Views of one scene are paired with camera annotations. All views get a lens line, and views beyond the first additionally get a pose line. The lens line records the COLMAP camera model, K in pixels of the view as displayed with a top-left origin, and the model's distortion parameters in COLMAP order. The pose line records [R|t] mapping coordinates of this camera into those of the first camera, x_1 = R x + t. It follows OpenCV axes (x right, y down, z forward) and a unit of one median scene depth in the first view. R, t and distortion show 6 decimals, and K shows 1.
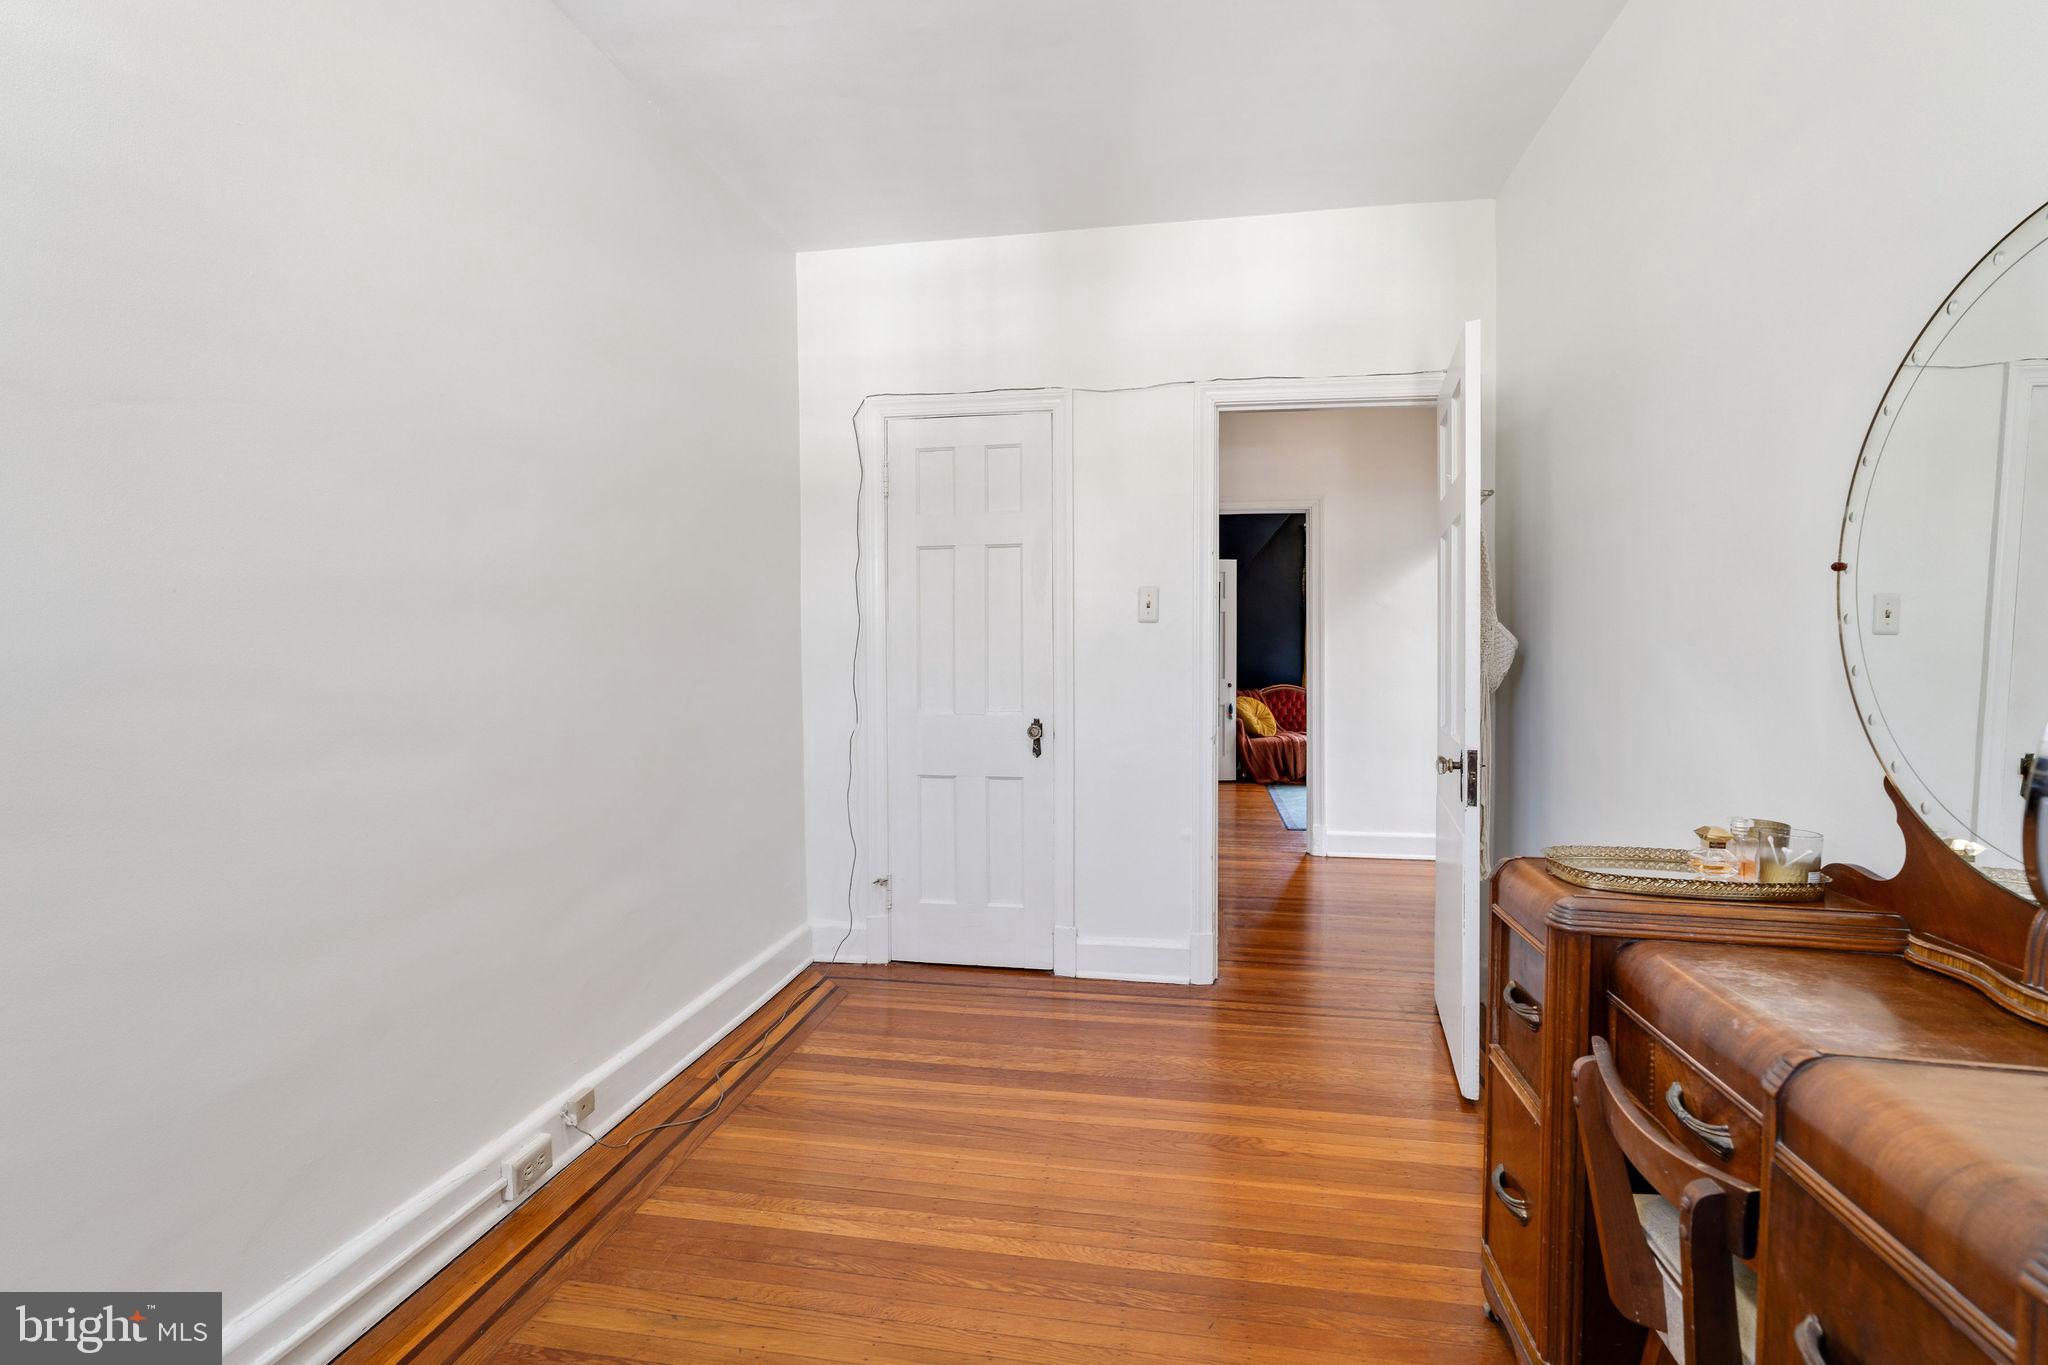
lens RADIAL K [[940.7, 0, 1030.1], [0, 940.7, 658.6], [0, 0, 1]] dist [-0.002895, -0.000486]
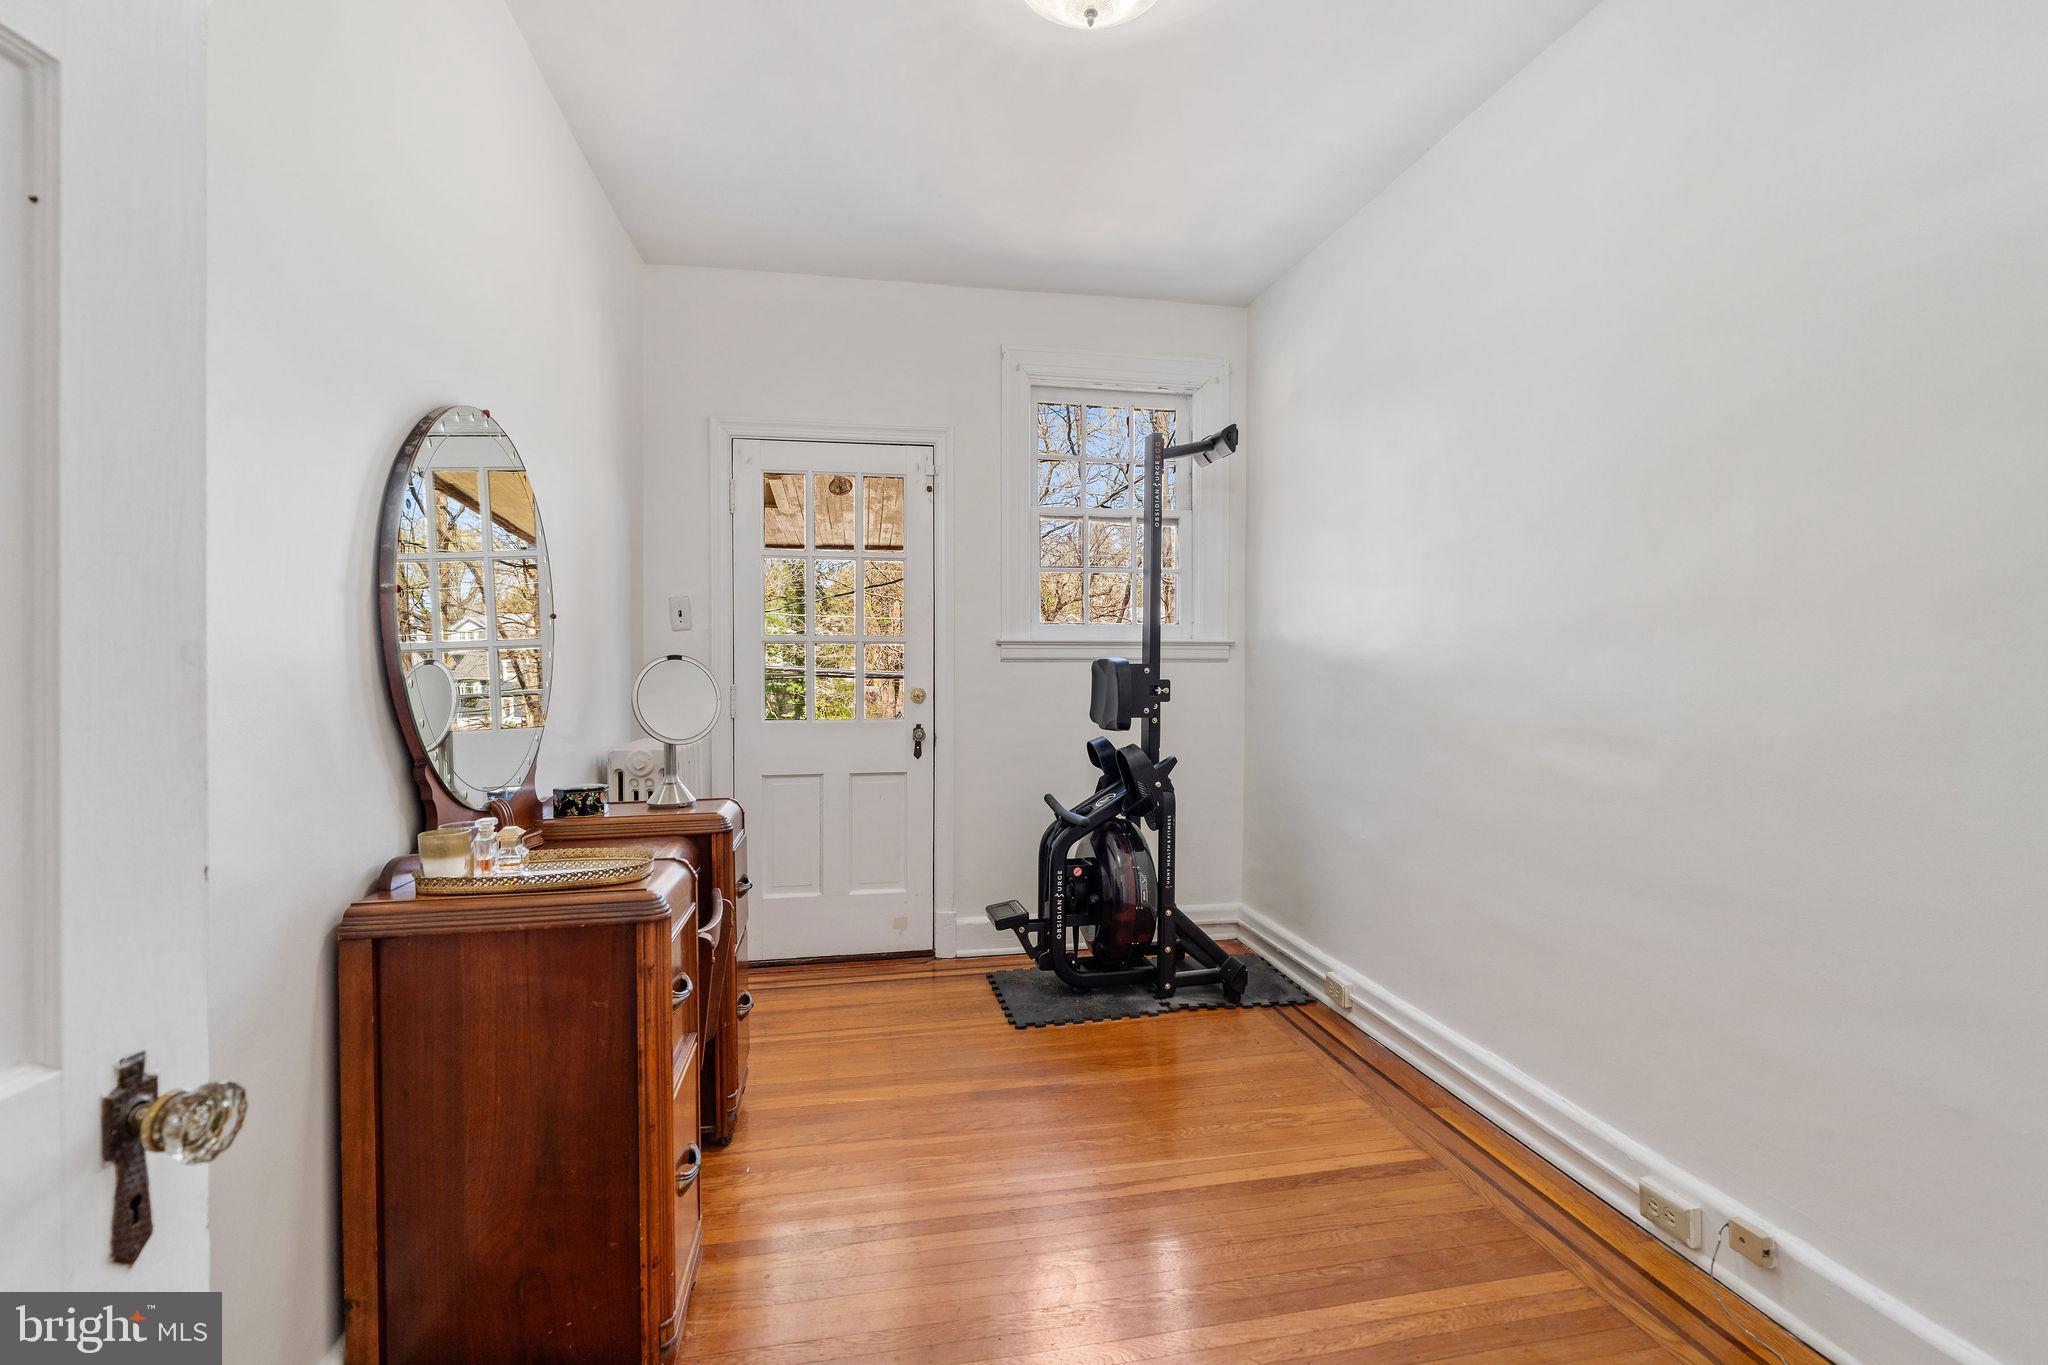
lens RADIAL K [[940.7, 0, 1030.1], [0, 940.7, 658.6], [0, 0, 1]] dist [-0.002895, -0.000486]
pose [[-0.930233, 0.003568, -0.366951, 0.408601], [-0.000961, 0.999926, 0.012159, -0.029655], [0.366967, 0.011663, -0.930161, 1.625954]]
